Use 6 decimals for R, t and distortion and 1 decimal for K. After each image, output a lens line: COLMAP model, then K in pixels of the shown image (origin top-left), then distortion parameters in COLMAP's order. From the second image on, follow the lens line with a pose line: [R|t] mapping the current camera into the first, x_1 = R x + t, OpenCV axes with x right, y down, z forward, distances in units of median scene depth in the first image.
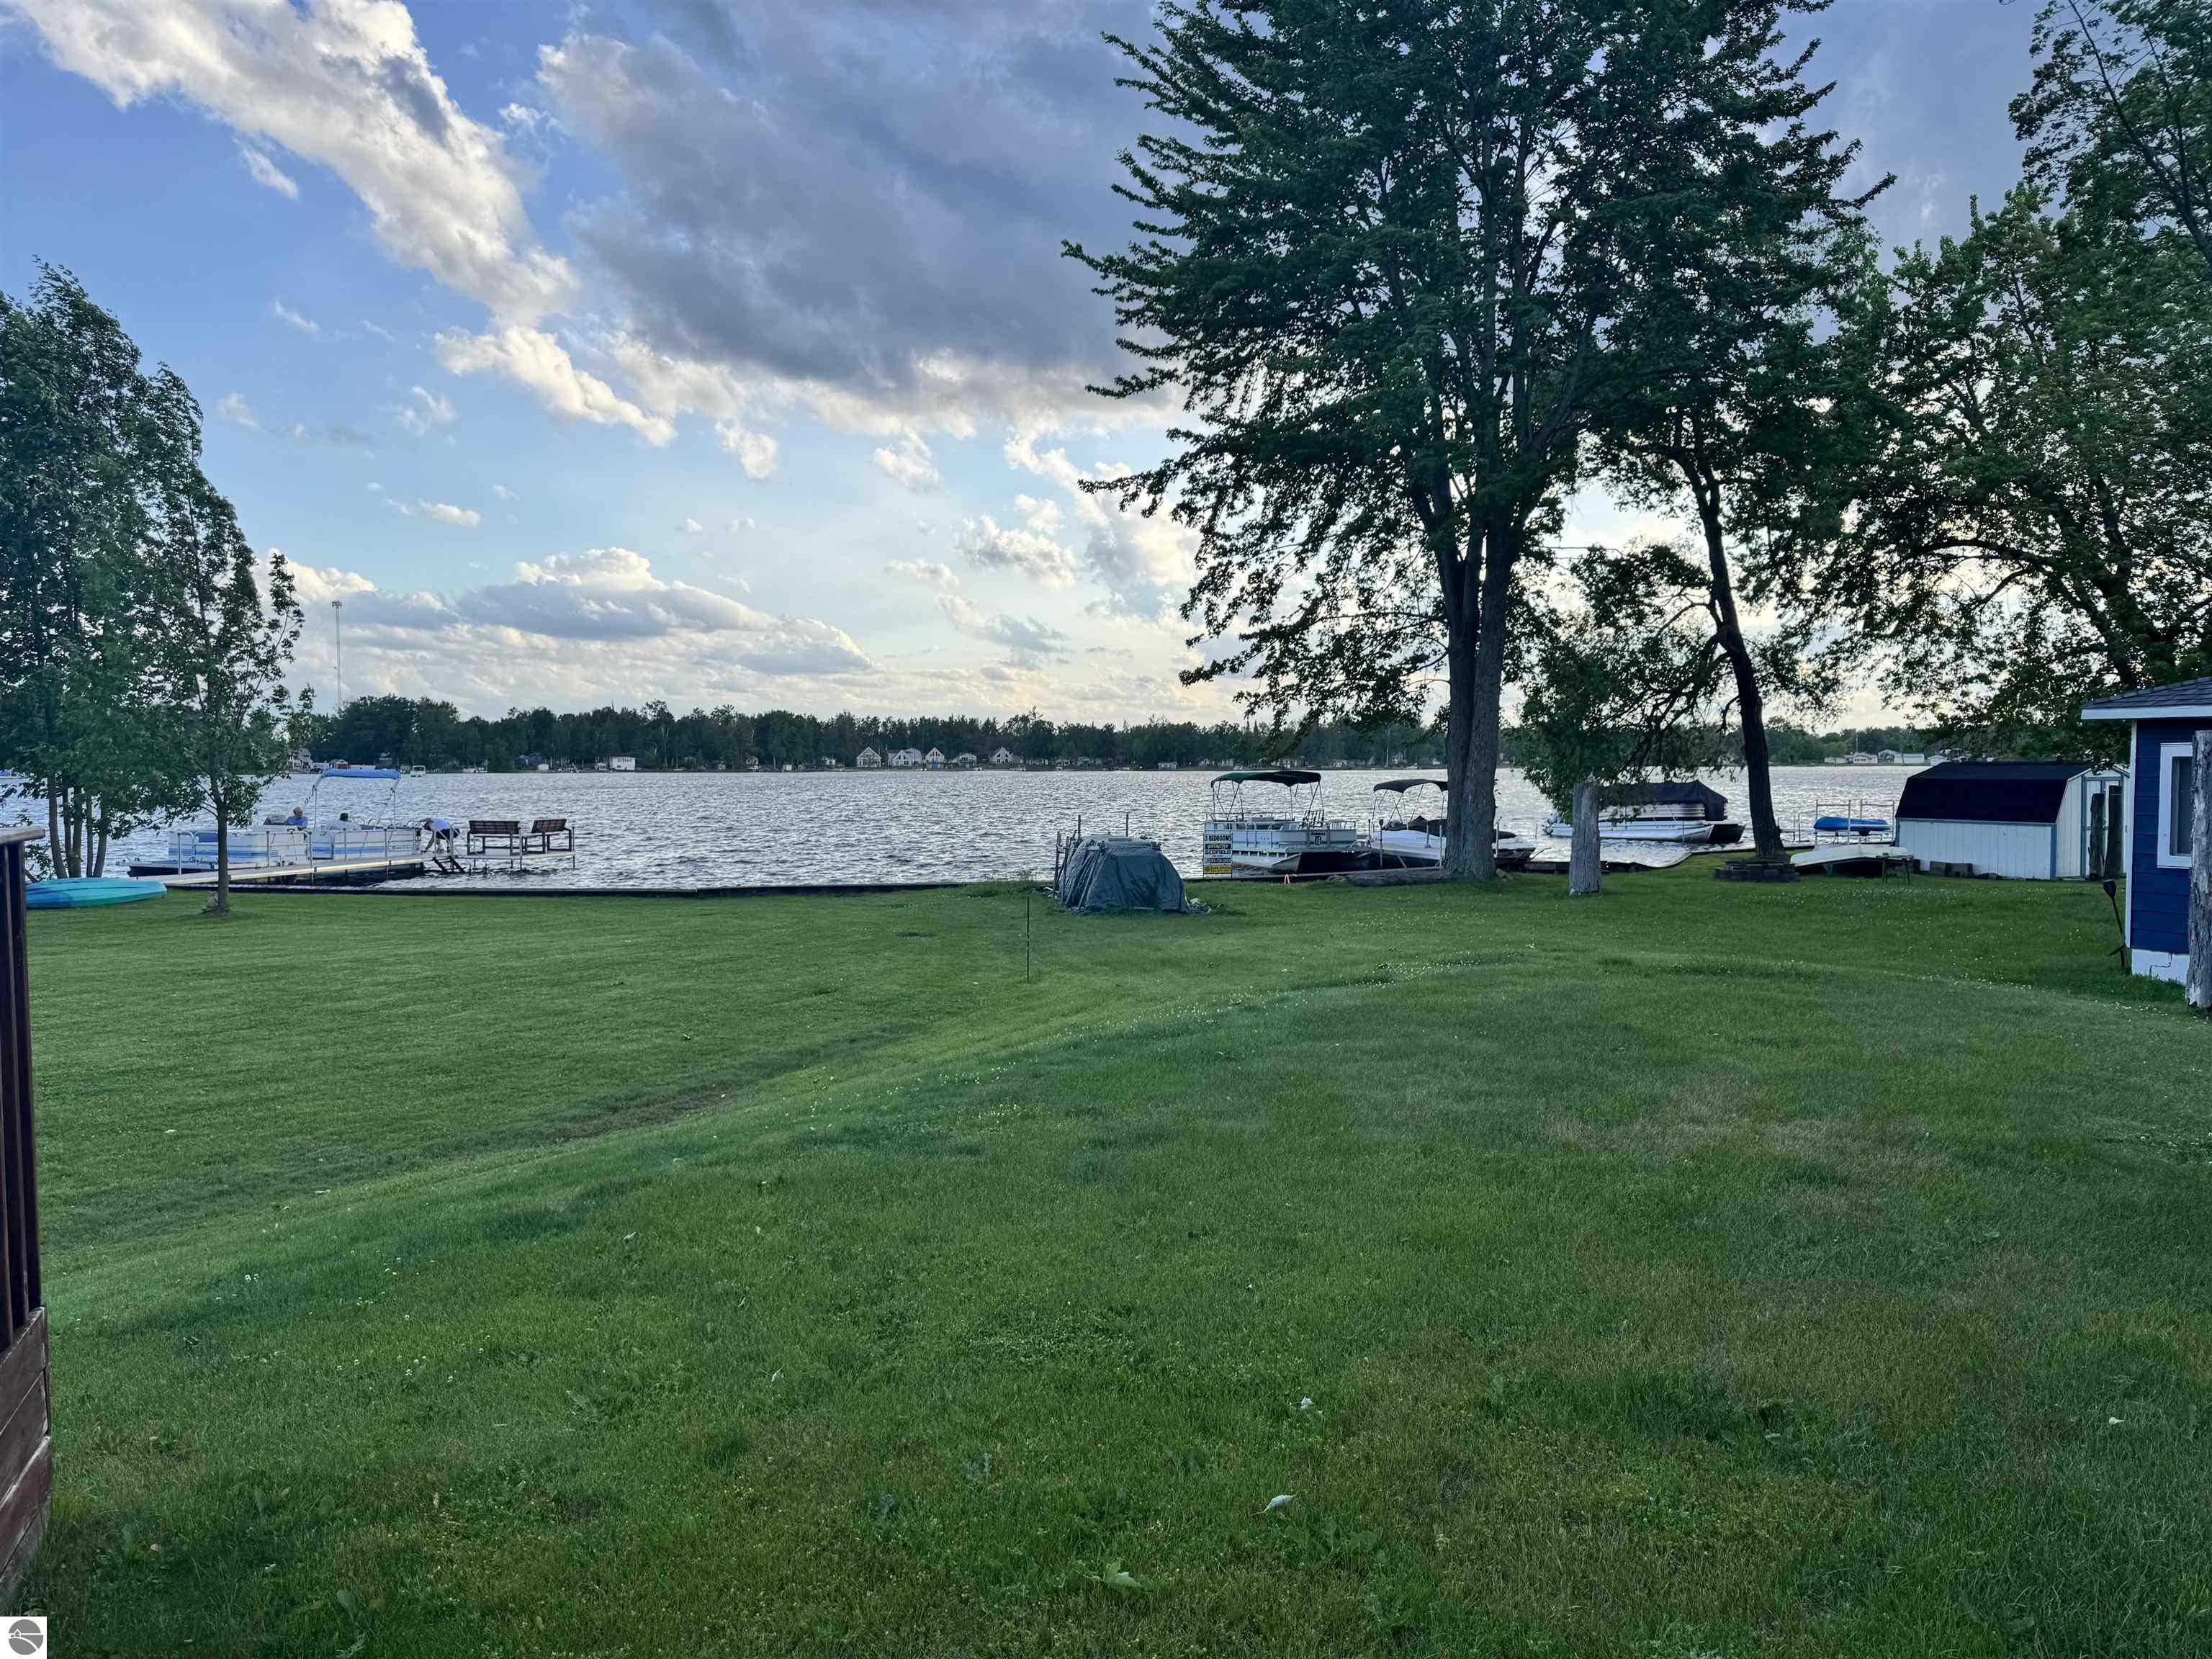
lens RADIAL K [[1514.9, 0, 1106.0], [0, 1514.9, 829.5], [0, 0, 1]] dist [0.058005, -0.065348]
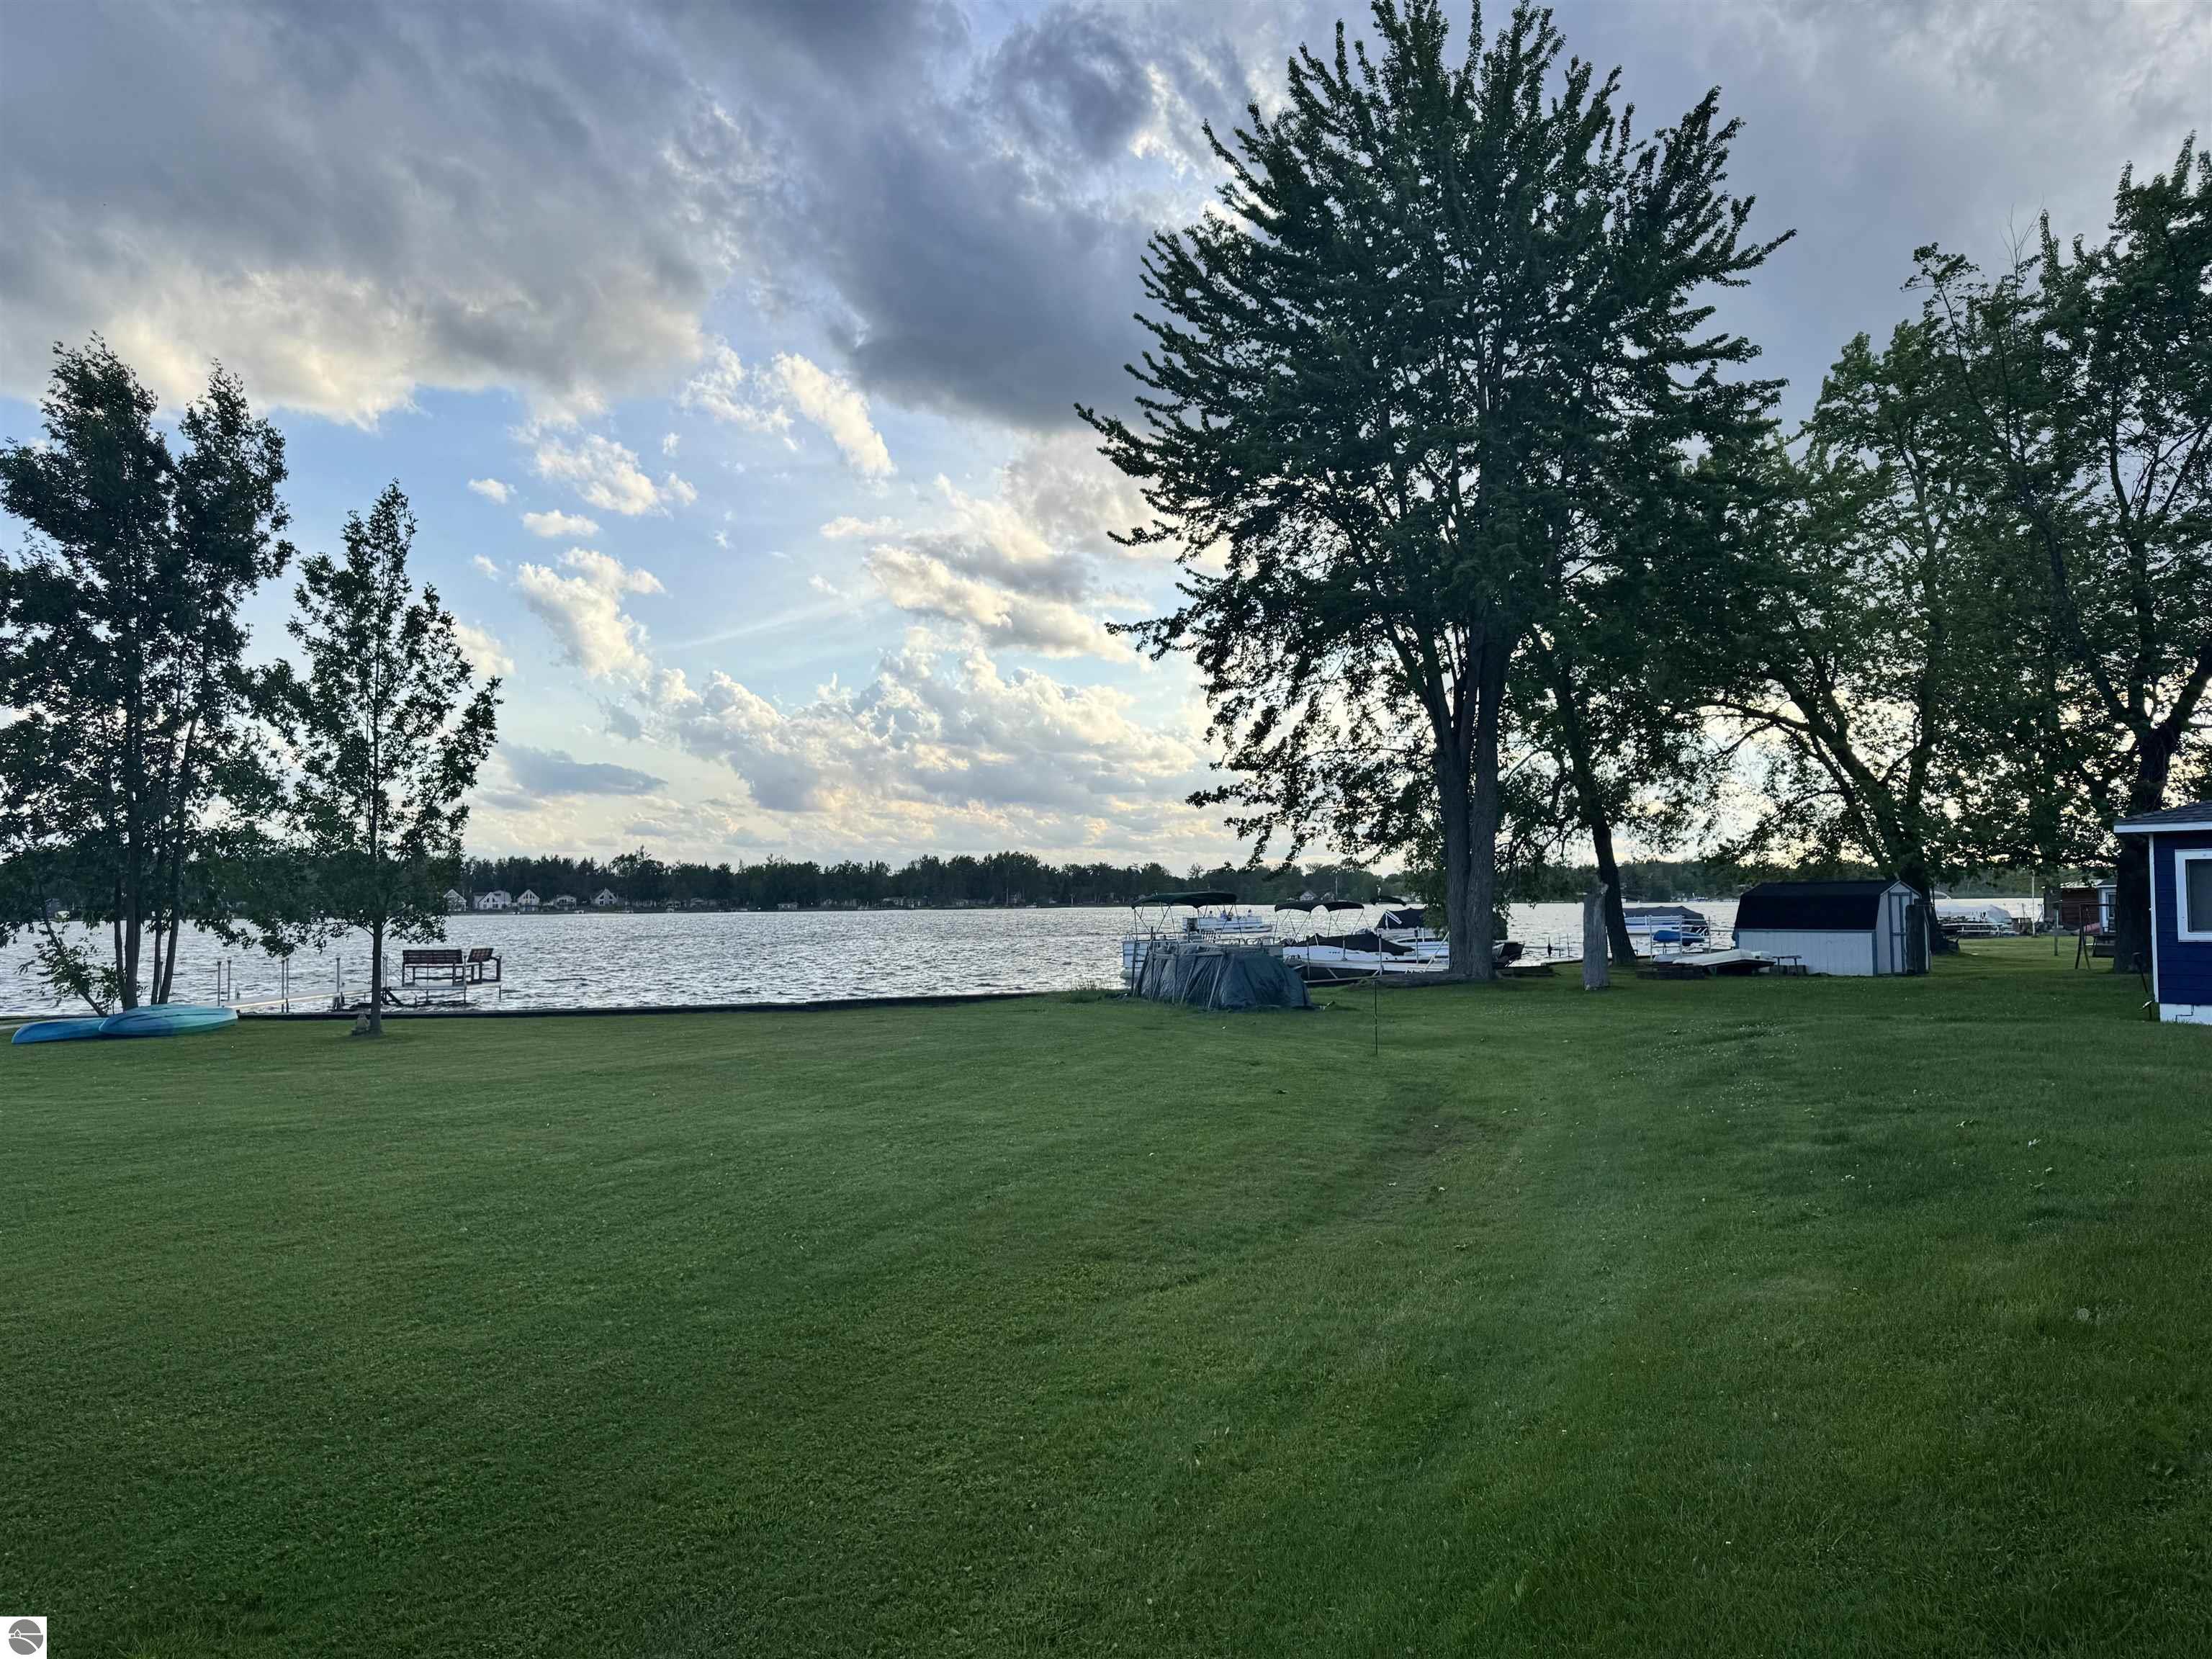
lens RADIAL K [[1514.9, 0, 1106.0], [0, 1514.9, 829.5], [0, 0, 1]] dist [0.058005, -0.065348]
pose [[0.968592, 0.005461, 0.248596, -0.281223], [0.017470, 0.995794, -0.089943, 0.015612], [-0.248041, 0.091461, 0.964422, -0.037171]]
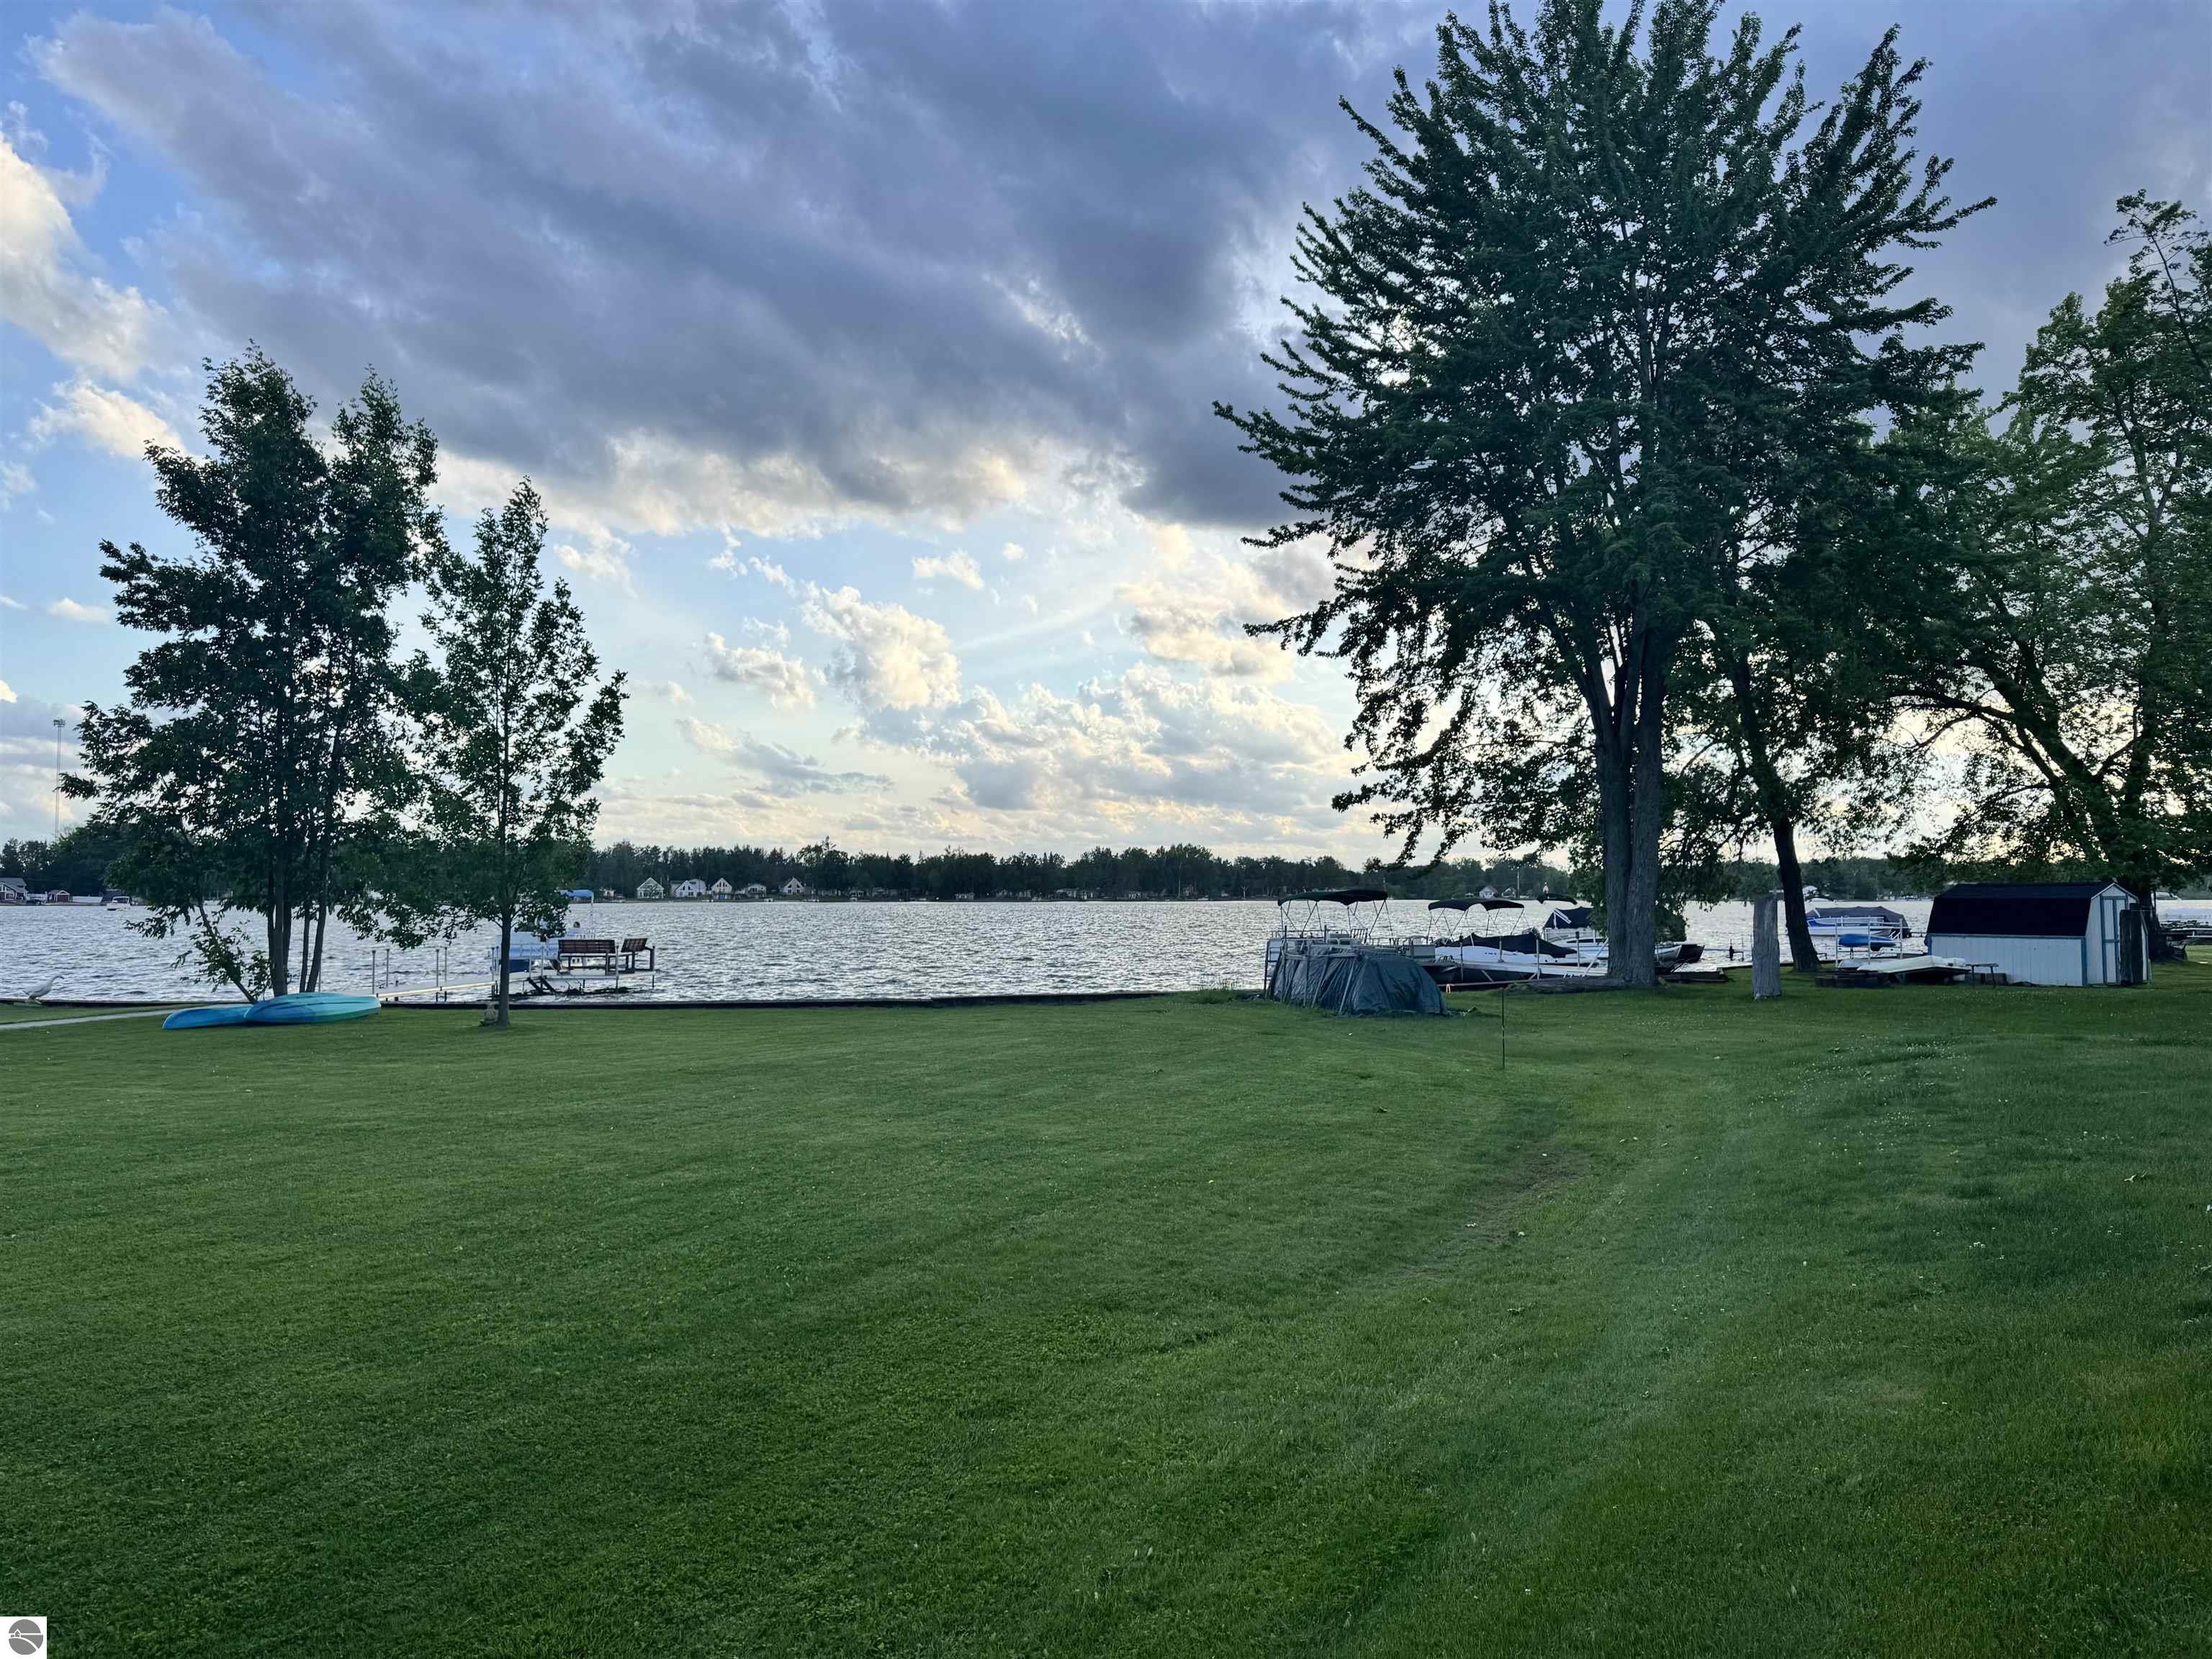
lens RADIAL K [[1518.5, 0, 1125.7], [0, 1518.5, 810.9], [0, 0, 1]] dist [0.028822, -0.025225]
pose [[0.988929, 0.010237, 0.148033, -0.250428], [0.004428, 0.995138, -0.098393, 0.012026], [-0.148321, 0.097959, 0.984076, -0.018758]]
